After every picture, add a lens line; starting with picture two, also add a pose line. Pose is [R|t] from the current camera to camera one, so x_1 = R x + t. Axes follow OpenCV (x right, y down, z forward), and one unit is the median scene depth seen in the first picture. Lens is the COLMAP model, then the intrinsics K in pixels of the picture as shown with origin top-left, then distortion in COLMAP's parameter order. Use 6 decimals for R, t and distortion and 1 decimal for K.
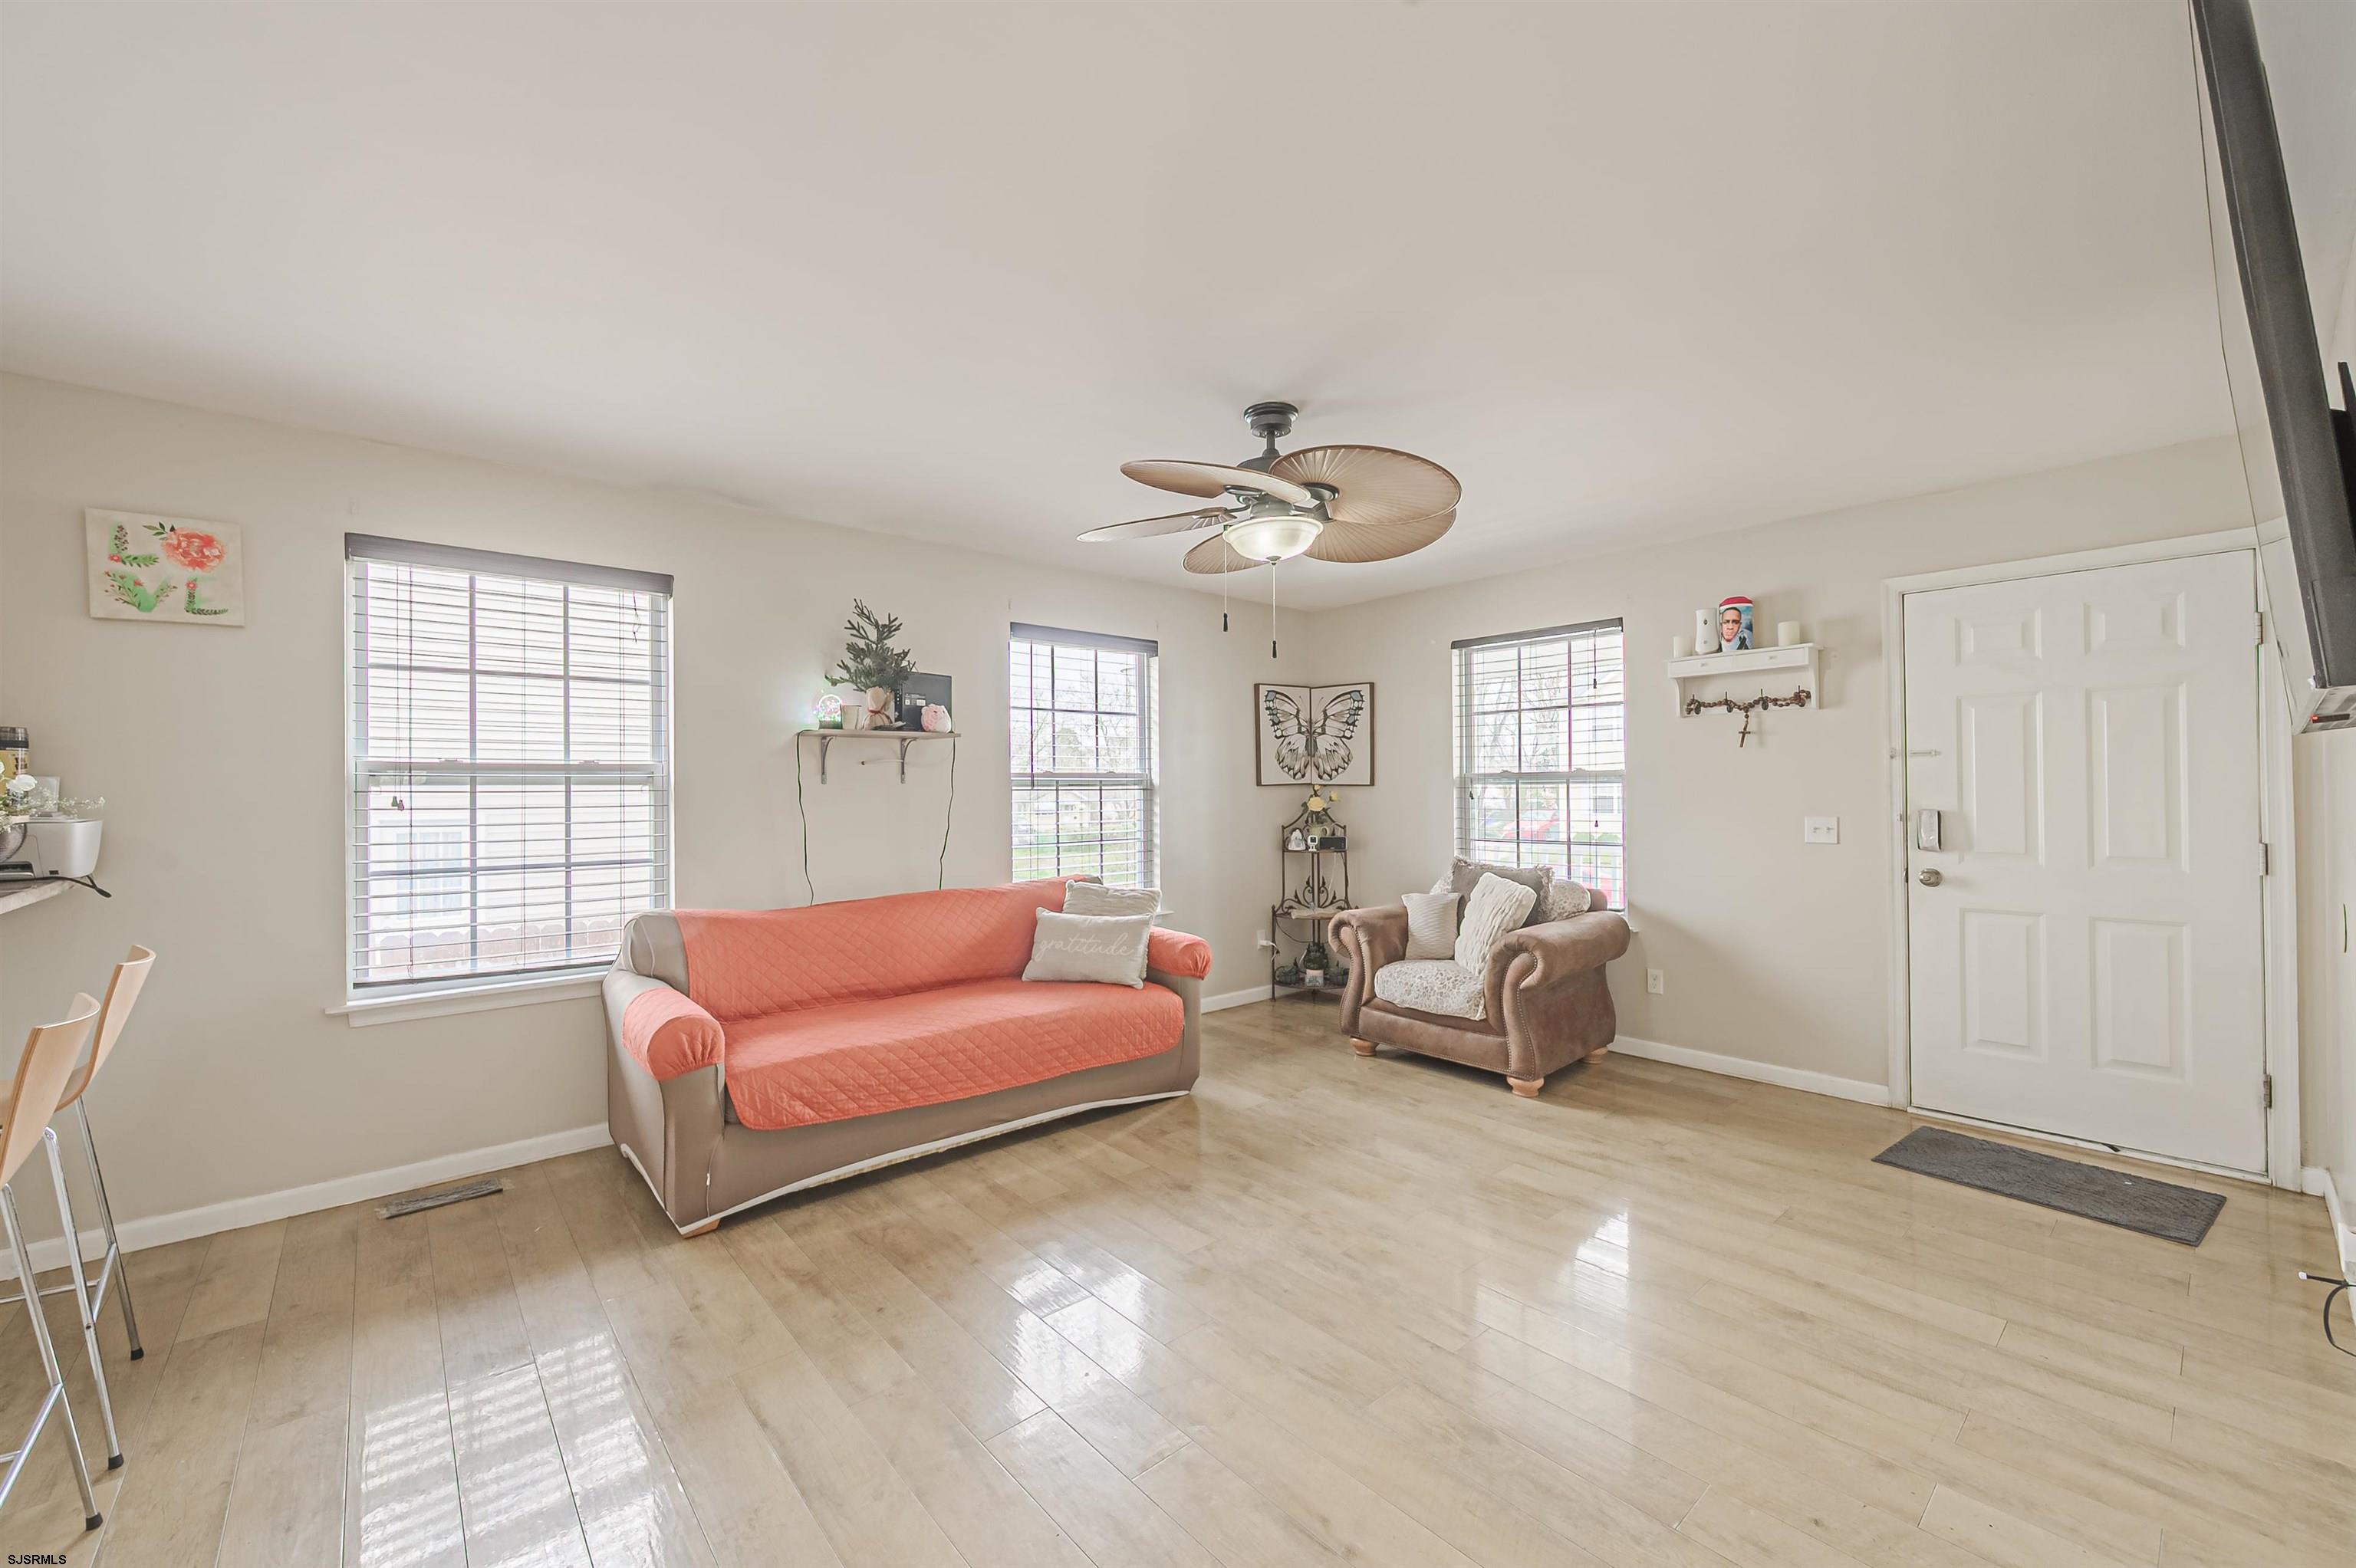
lens RADIAL K [[931.0, 0, 1175.5], [0, 931.0, 785.3], [0, 0, 1]] dist [-0.001394, -0.000025]
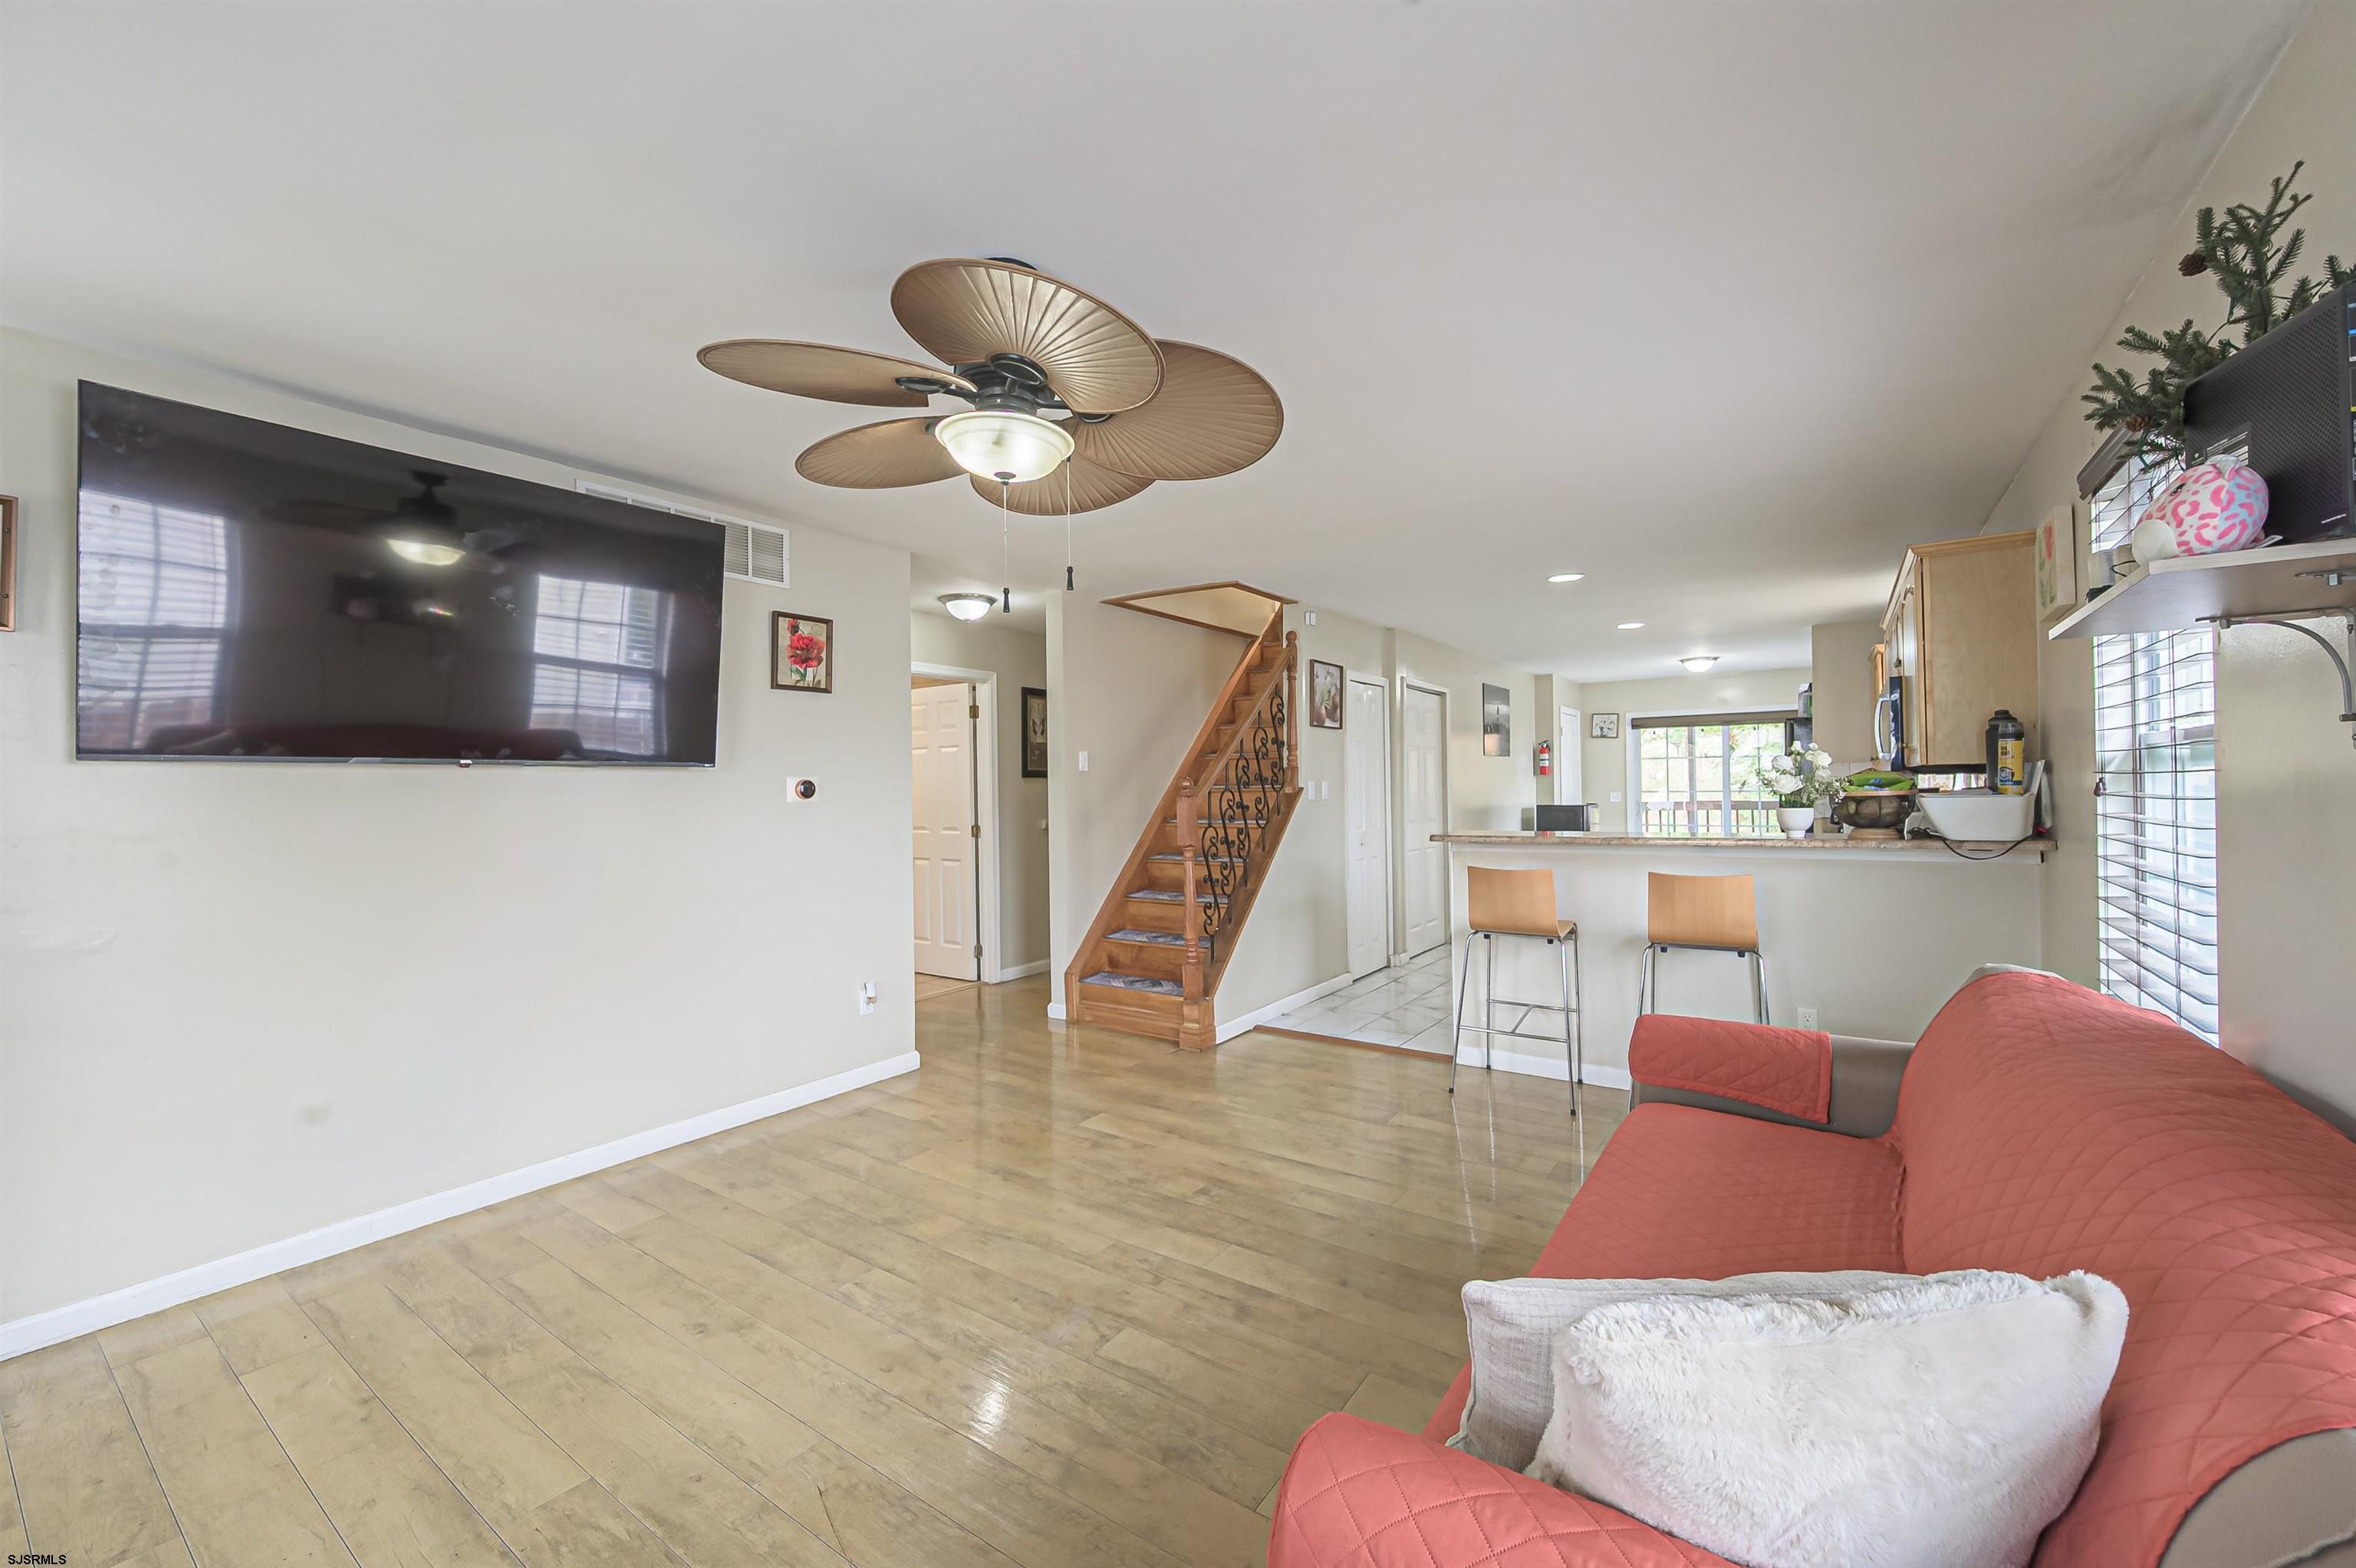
lens RADIAL K [[931.0, 0, 1175.5], [0, 931.0, 785.3], [0, 0, 1]] dist [-0.001394, -0.000025]
pose [[-0.970559, 0.019980, -0.240034, 0.110989], [0.022184, 0.999733, -0.006482, 0.004181], [0.239840, -0.011616, -0.970743, 1.240244]]
